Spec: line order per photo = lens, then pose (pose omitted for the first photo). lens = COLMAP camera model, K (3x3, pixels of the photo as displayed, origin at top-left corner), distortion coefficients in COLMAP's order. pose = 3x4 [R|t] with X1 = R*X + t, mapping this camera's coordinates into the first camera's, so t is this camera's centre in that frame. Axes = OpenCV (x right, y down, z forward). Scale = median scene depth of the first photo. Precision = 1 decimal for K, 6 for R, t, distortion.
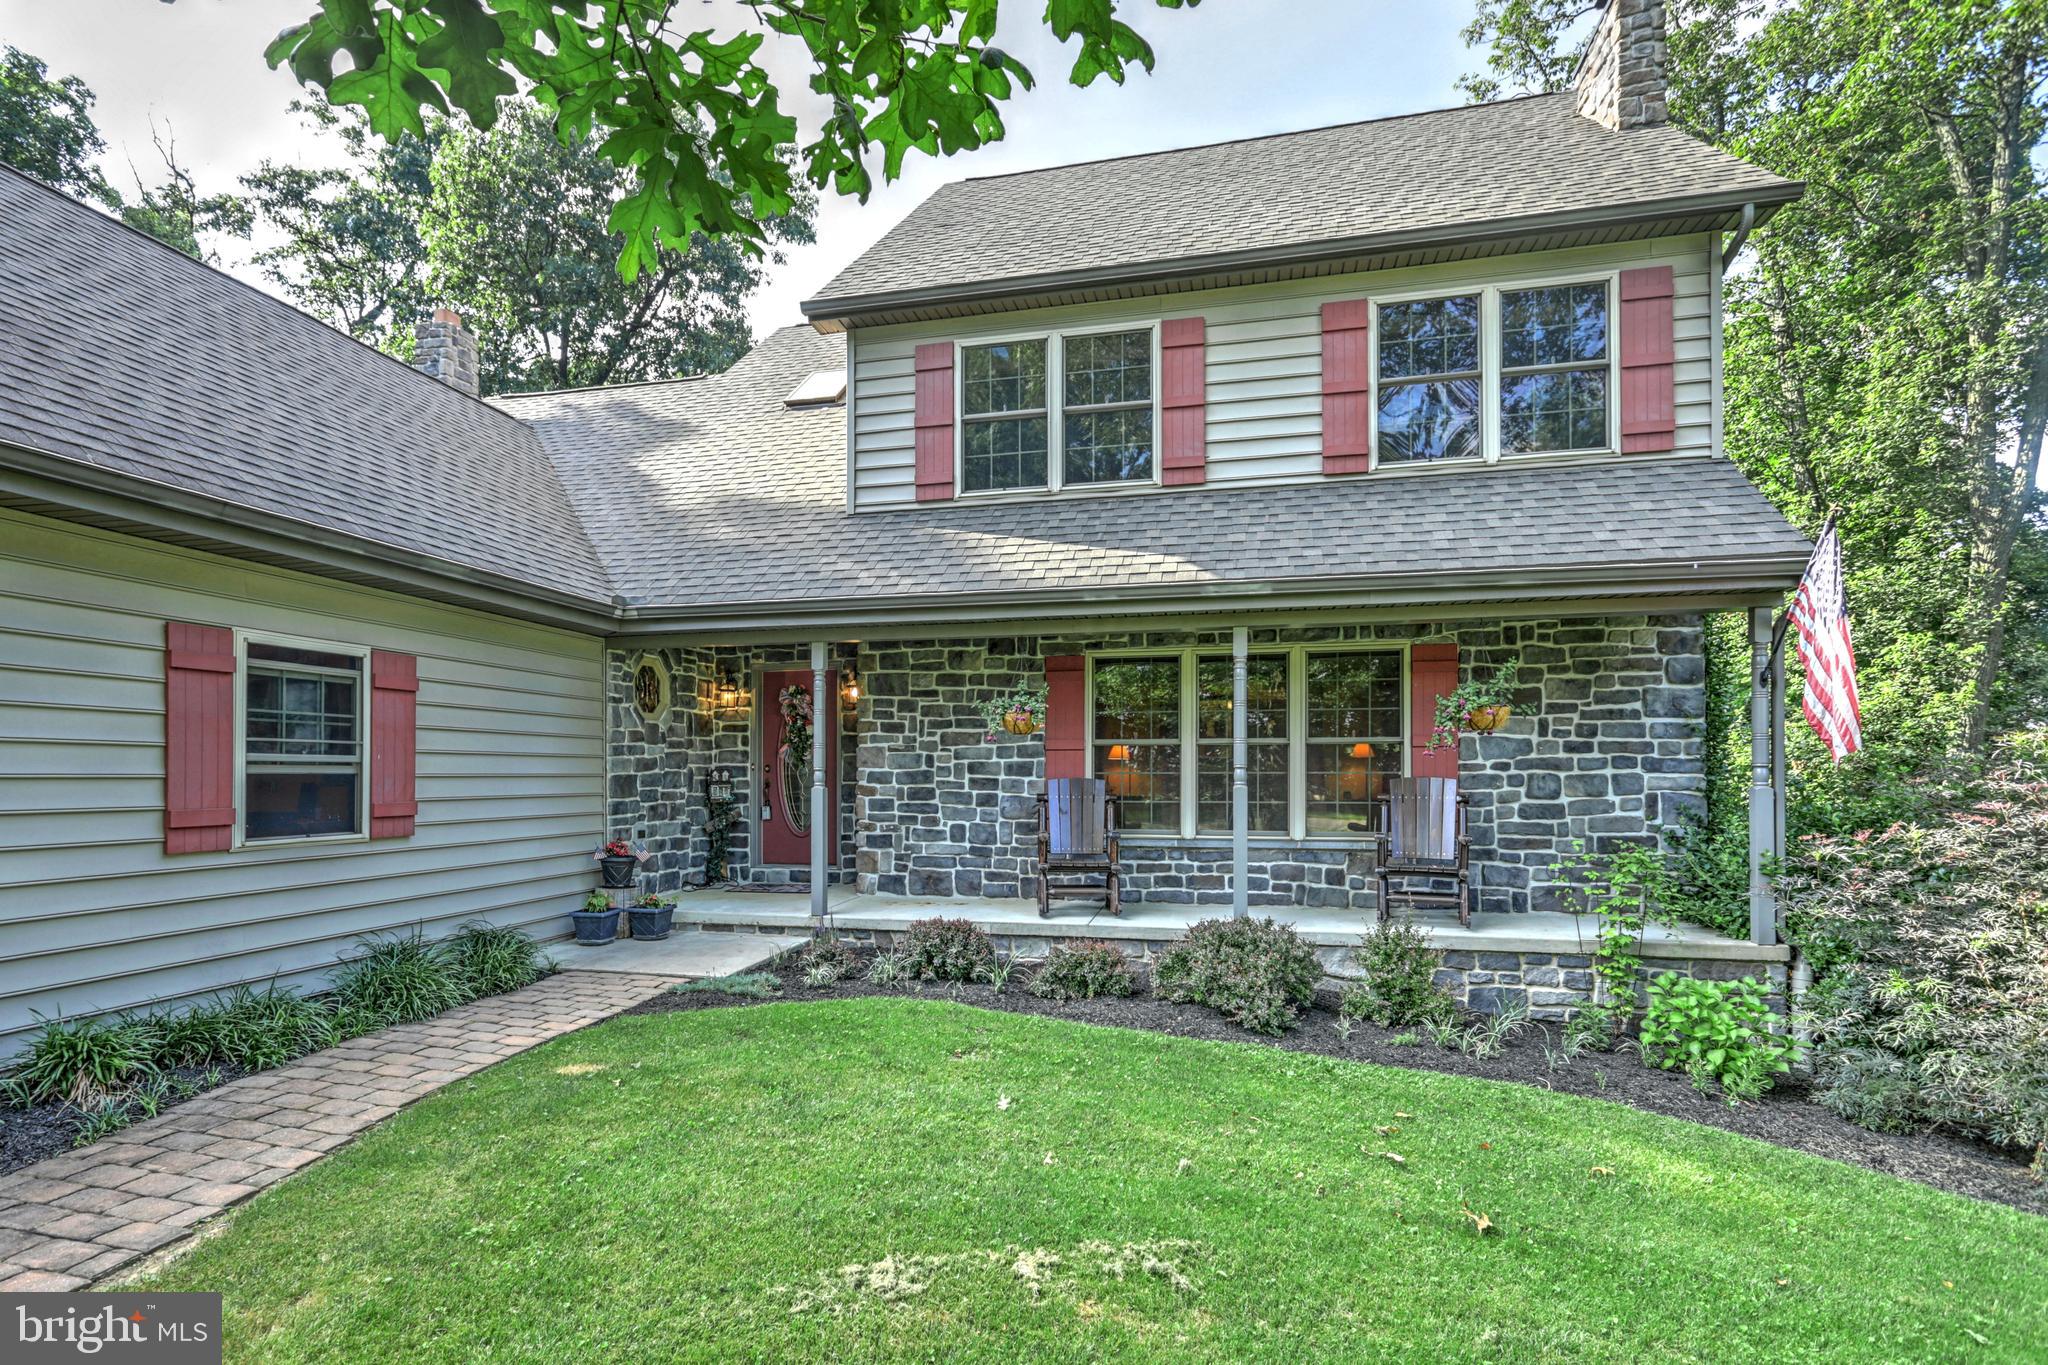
lens RADIAL K [[1058.7, 0, 956.6], [0, 1058.7, 756.5], [0, 0, 1]] dist [0.004611, 0.000622]
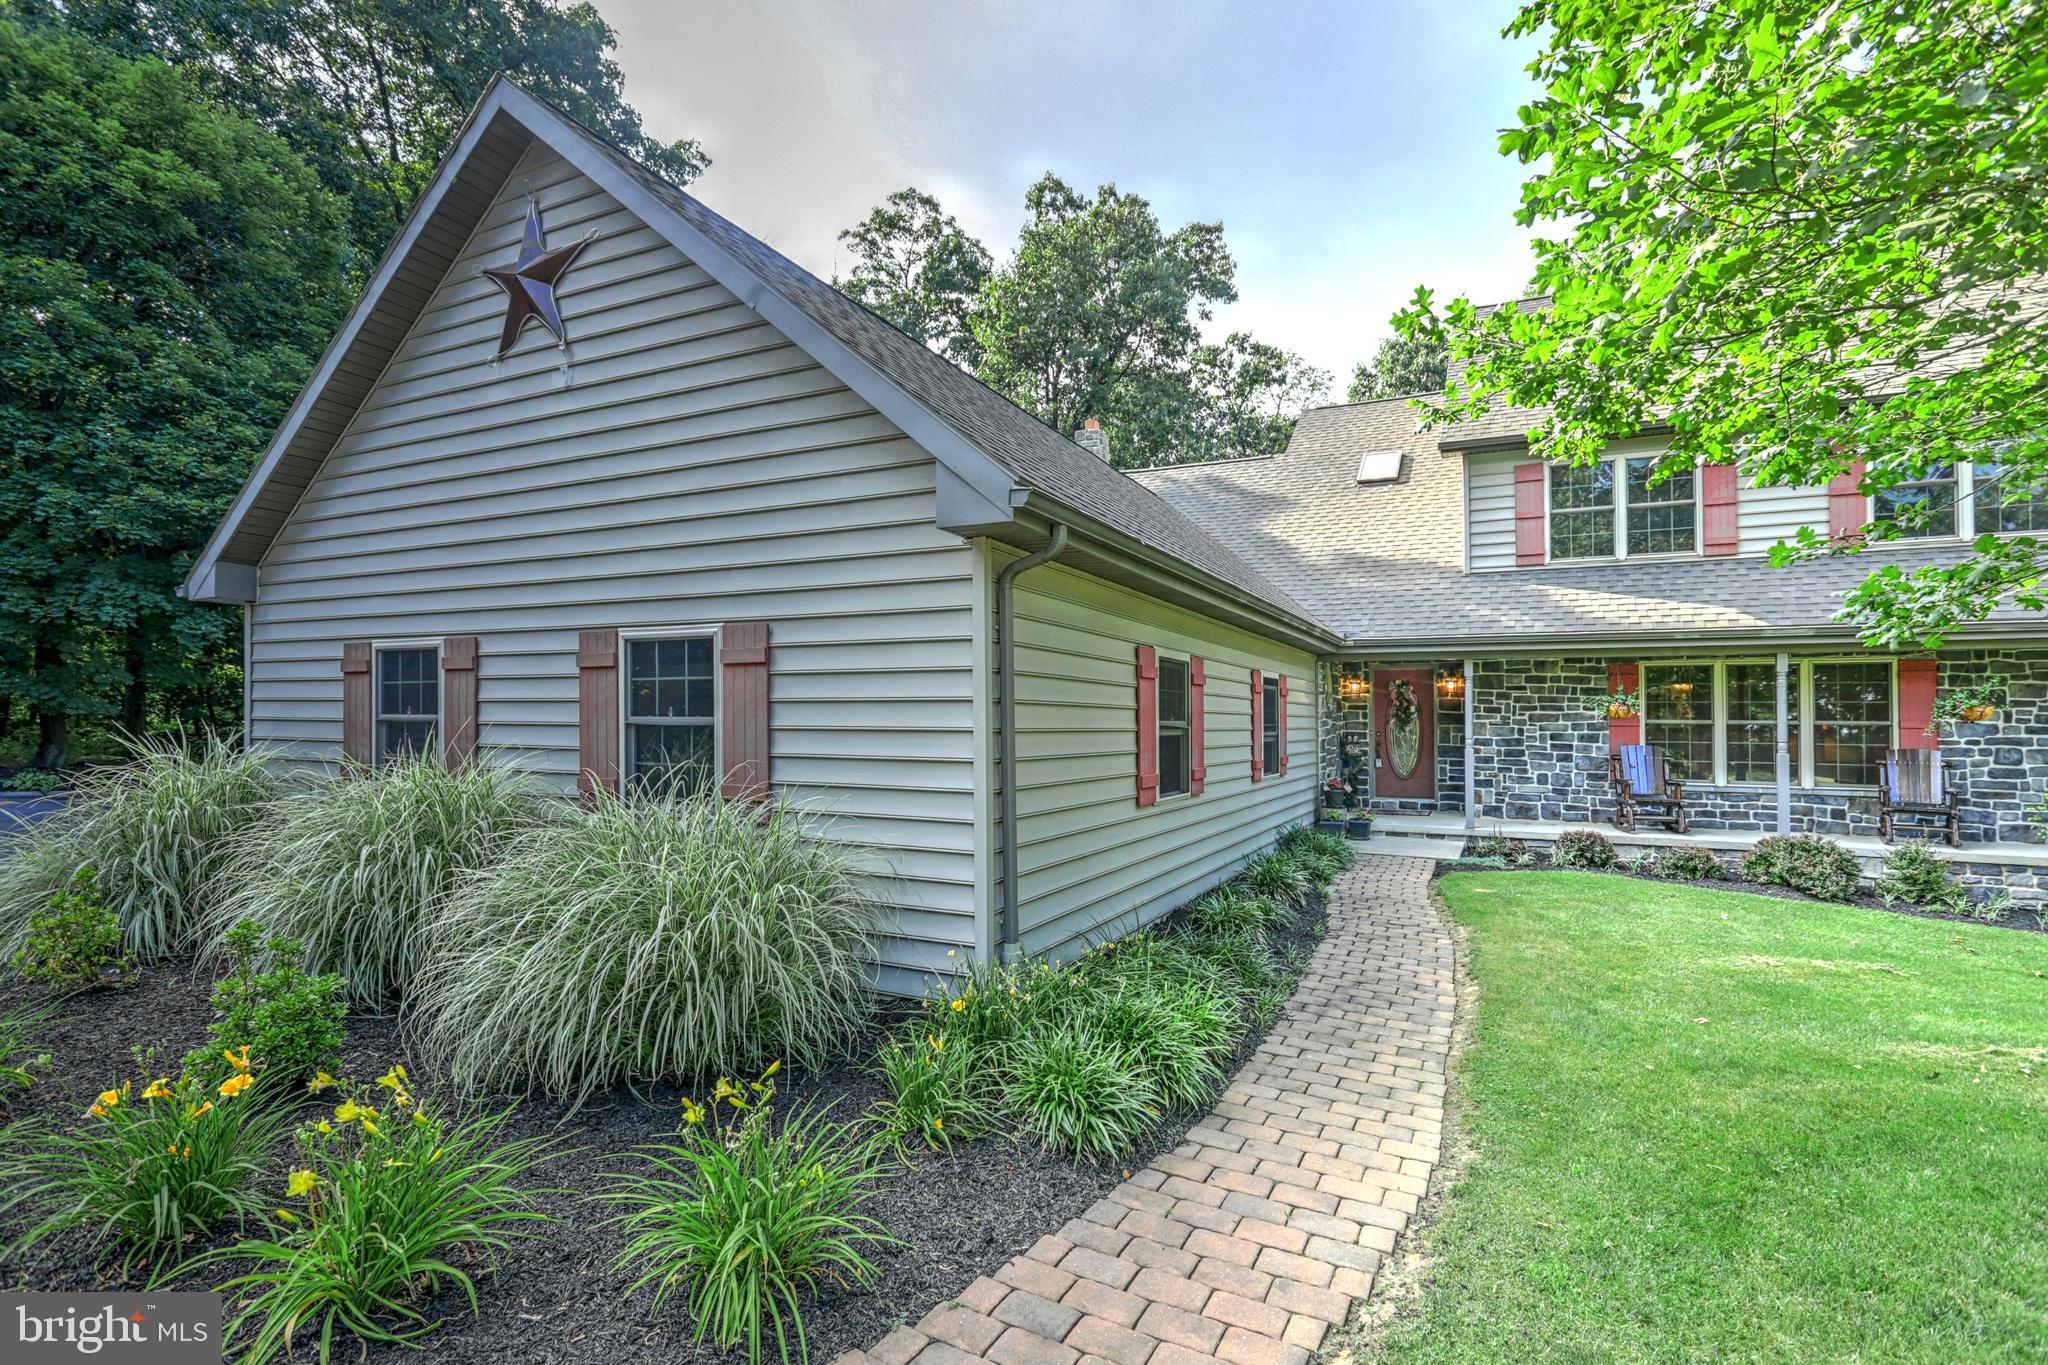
lens RADIAL K [[966.7, 0, 1032.1], [0, 966.7, 692.4], [0, 0, 1]] dist [-0.004954, 0.007814]
pose [[0.976305, 0.002513, -0.216385, -0.455954], [-0.005362, 0.999906, -0.012582, -0.034896], [0.216333, 0.013444, 0.976227, -0.580980]]
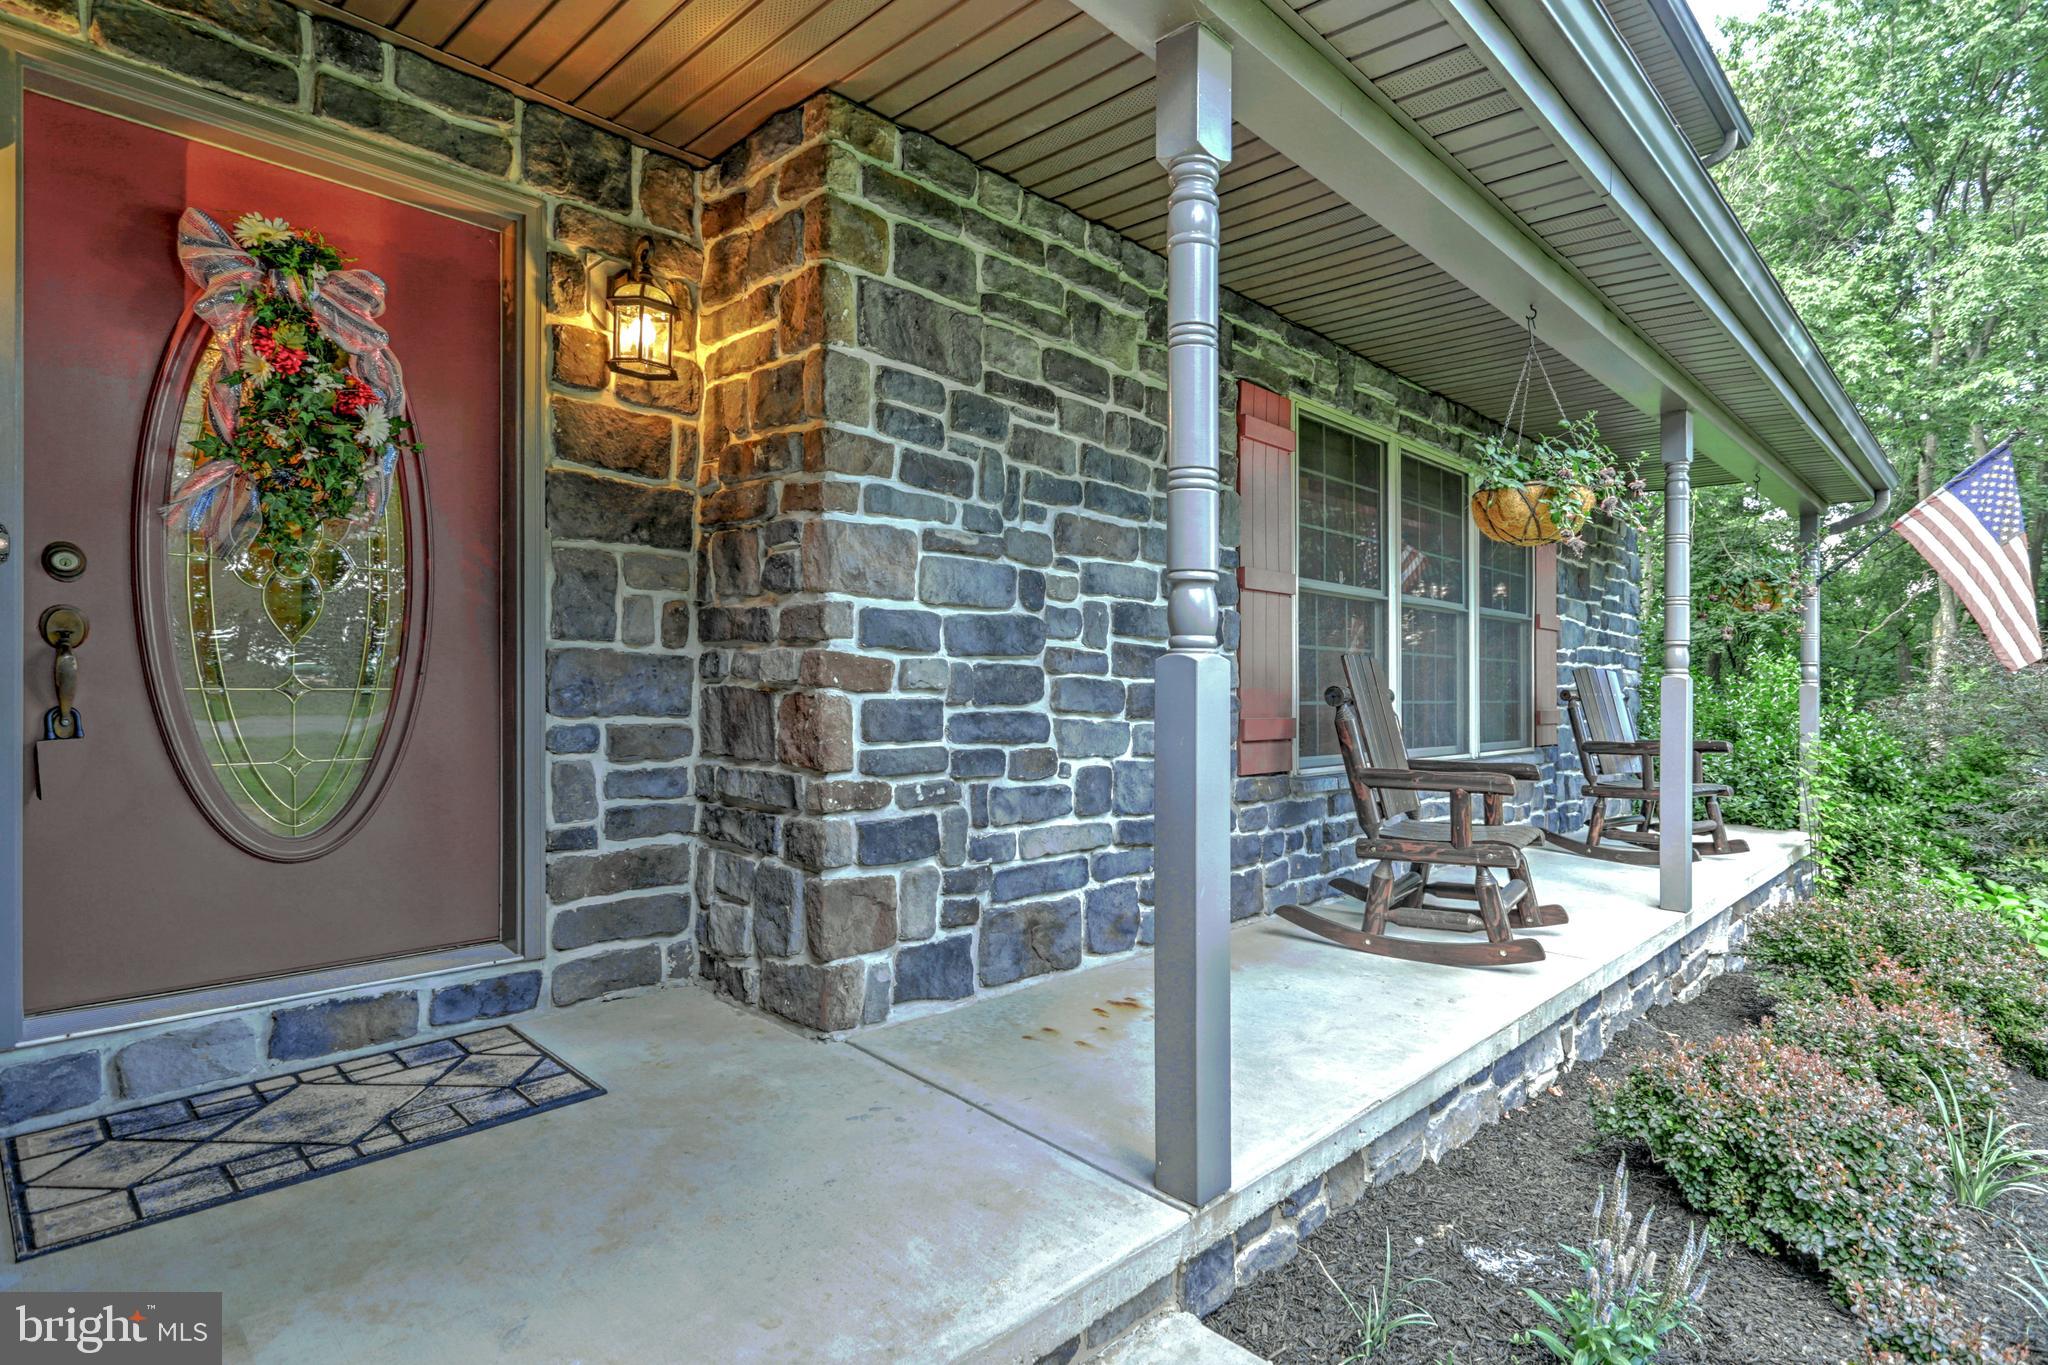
lens RADIAL K [[966.7, 0, 1142.6], [0, 966.7, 690.2], [0, 0, 1]] dist [-0.004954, 0.007814]
pose [[0.447346, 0.001077, 0.894360, -0.319586], [-0.033839, 0.999304, 0.015722, 0.033454], [-0.893721, -0.037298, 0.447071, 0.902892]]
